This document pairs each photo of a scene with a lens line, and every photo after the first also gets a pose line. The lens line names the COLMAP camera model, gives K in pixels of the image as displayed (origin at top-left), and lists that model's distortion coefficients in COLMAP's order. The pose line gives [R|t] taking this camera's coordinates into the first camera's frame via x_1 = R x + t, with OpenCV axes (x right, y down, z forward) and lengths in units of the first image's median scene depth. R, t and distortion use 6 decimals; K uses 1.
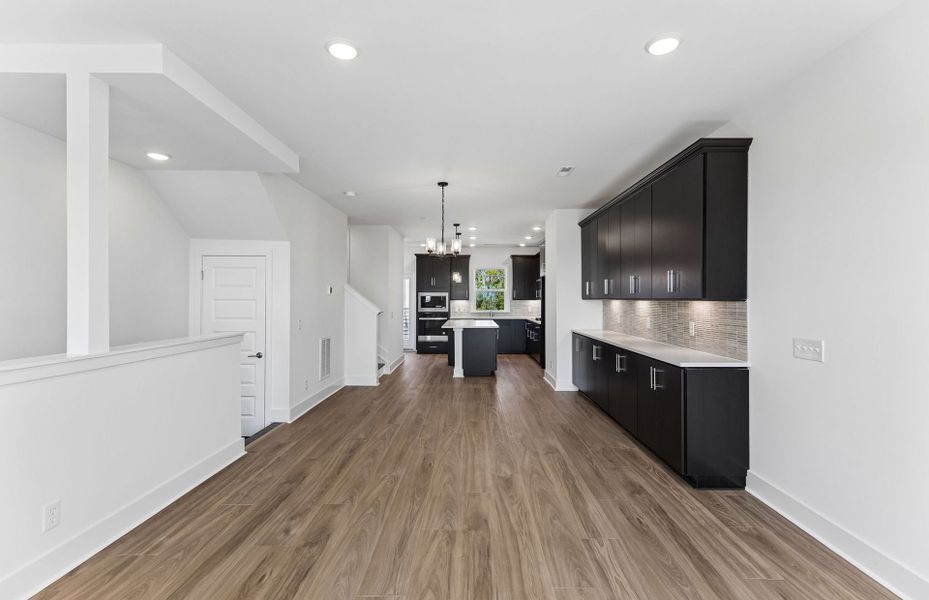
lens RADIAL K [[422.8, 0, 464.5], [0, 422.8, 300.0], [0, 0, 1]] dist [0.001063, 0.000064]
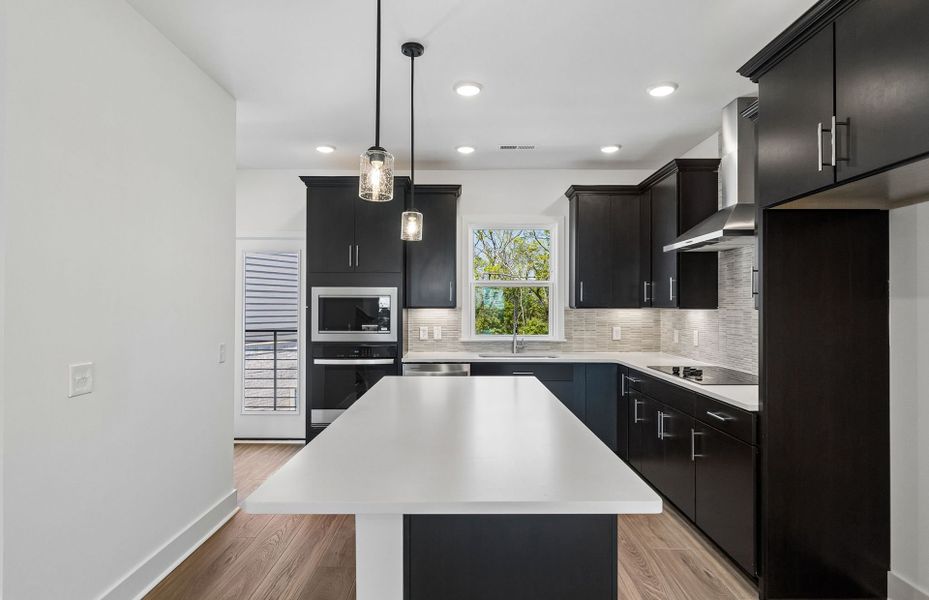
lens RADIAL K [[518.2, 0, 464.7], [0, 518.2, 306.2], [0, 0, 1]] dist [0.000036, 0.000181]
pose [[0.999813, 0.002119, 0.019201, 0.027227], [-0.002057, 0.999993, -0.003270, -0.001079], [-0.019208, 0.003230, 0.999810, 1.665750]]
